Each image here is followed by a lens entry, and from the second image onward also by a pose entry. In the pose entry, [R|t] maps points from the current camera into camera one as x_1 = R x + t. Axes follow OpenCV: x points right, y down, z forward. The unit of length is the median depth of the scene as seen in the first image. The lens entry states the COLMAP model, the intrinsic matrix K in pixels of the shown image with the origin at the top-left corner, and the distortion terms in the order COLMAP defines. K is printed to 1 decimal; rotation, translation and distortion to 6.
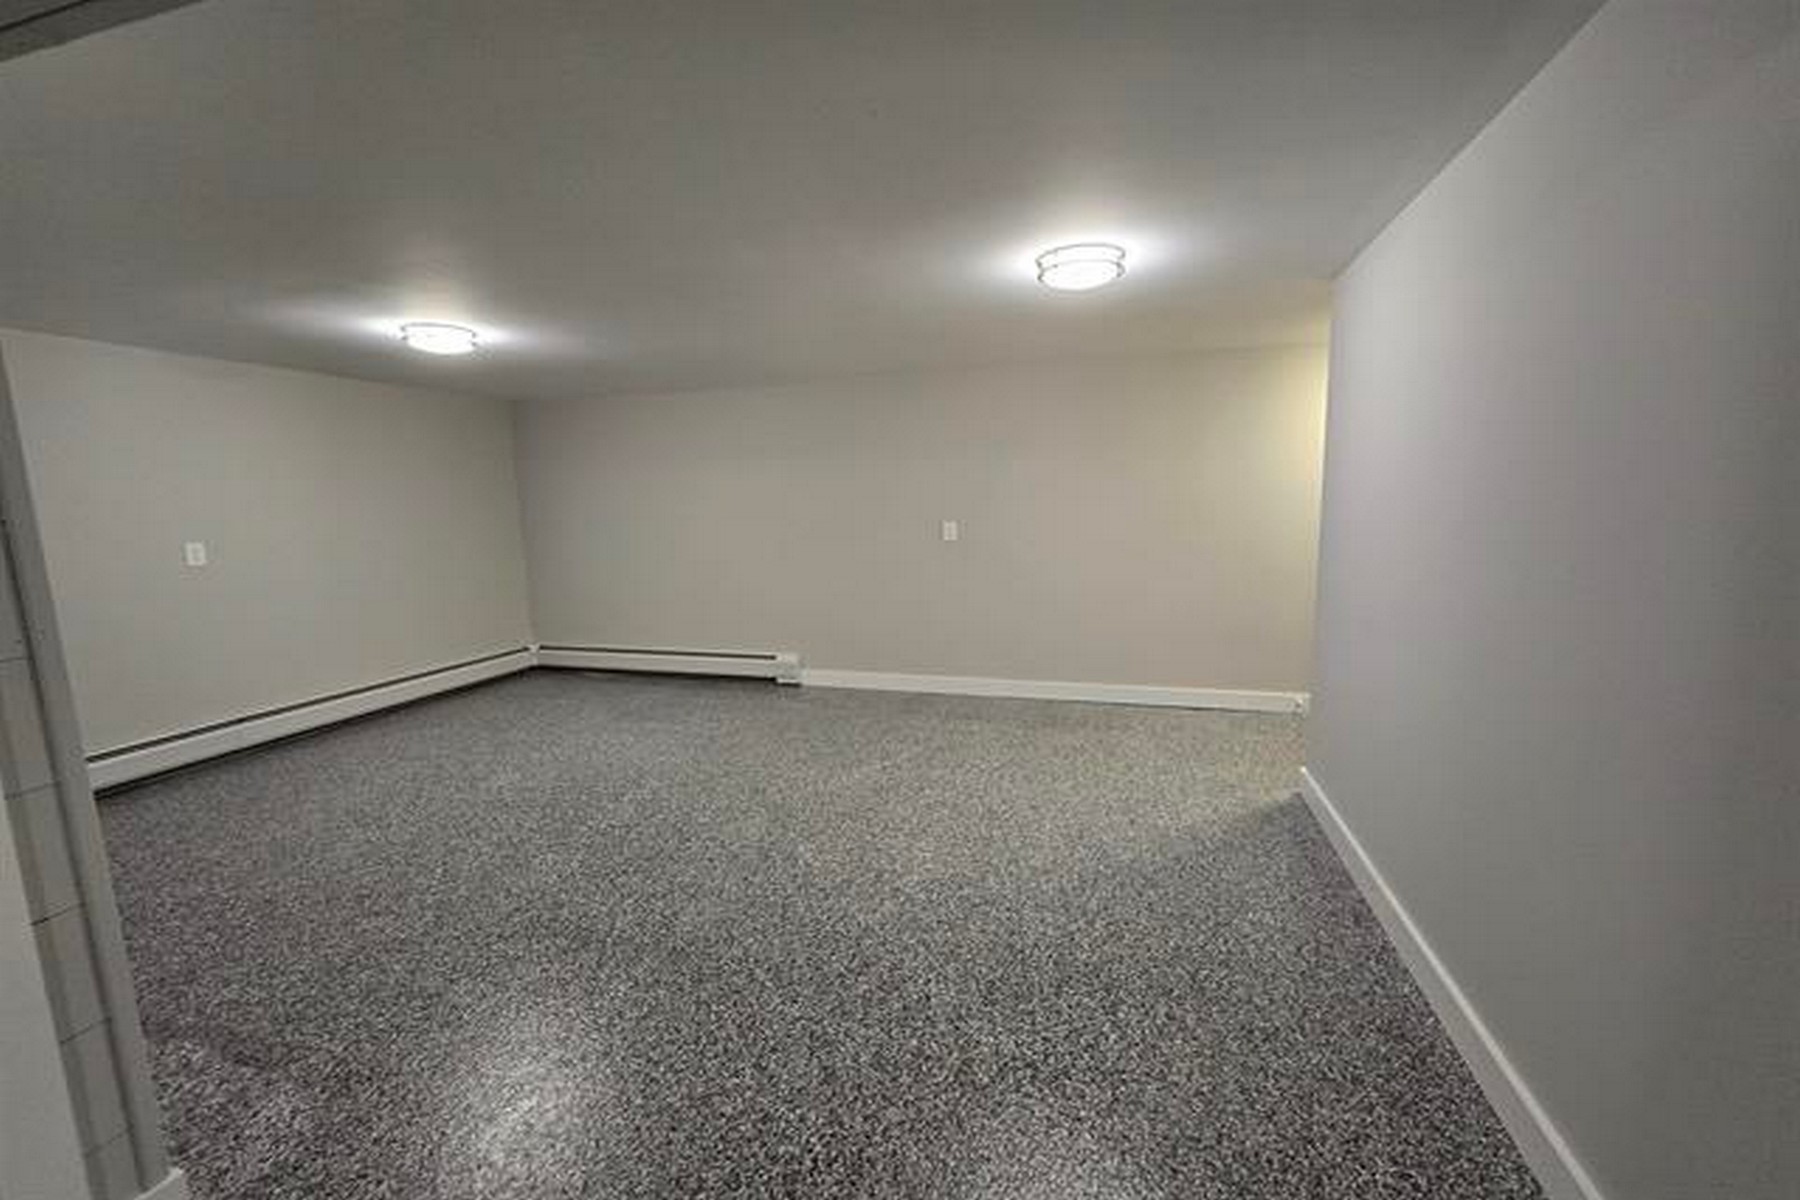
lens RADIAL K [[734.8, 0, 899.4], [0, 734.8, 611.5], [0, 0, 1]] dist [-0.003152, -0.000273]
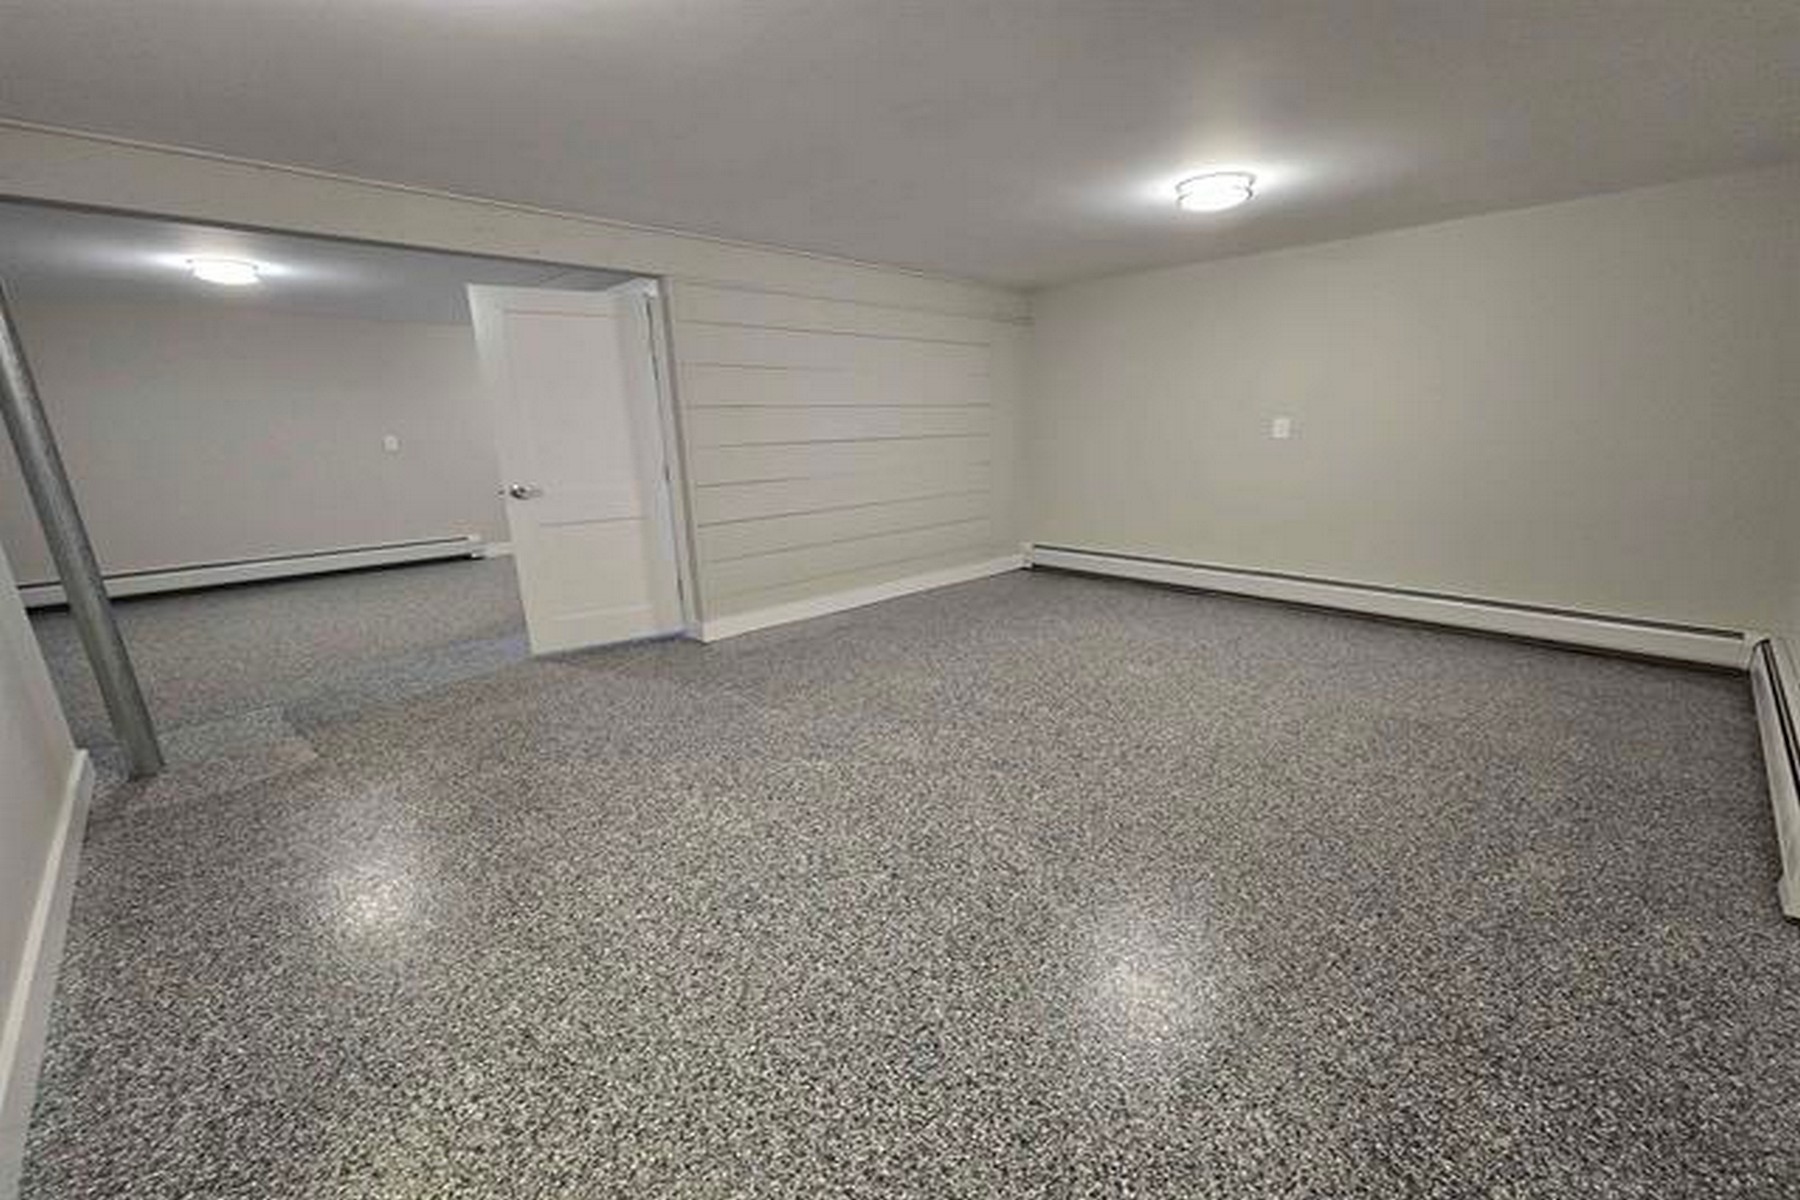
lens RADIAL K [[734.8, 0, 899.4], [0, 734.8, 611.5], [0, 0, 1]] dist [-0.003152, -0.000273]
pose [[-0.482362, 0.263822, -0.835299, 0.468088], [-0.093432, 0.932634, 0.348518, -0.177210], [0.870975, 0.246155, -0.425218, 1.151157]]
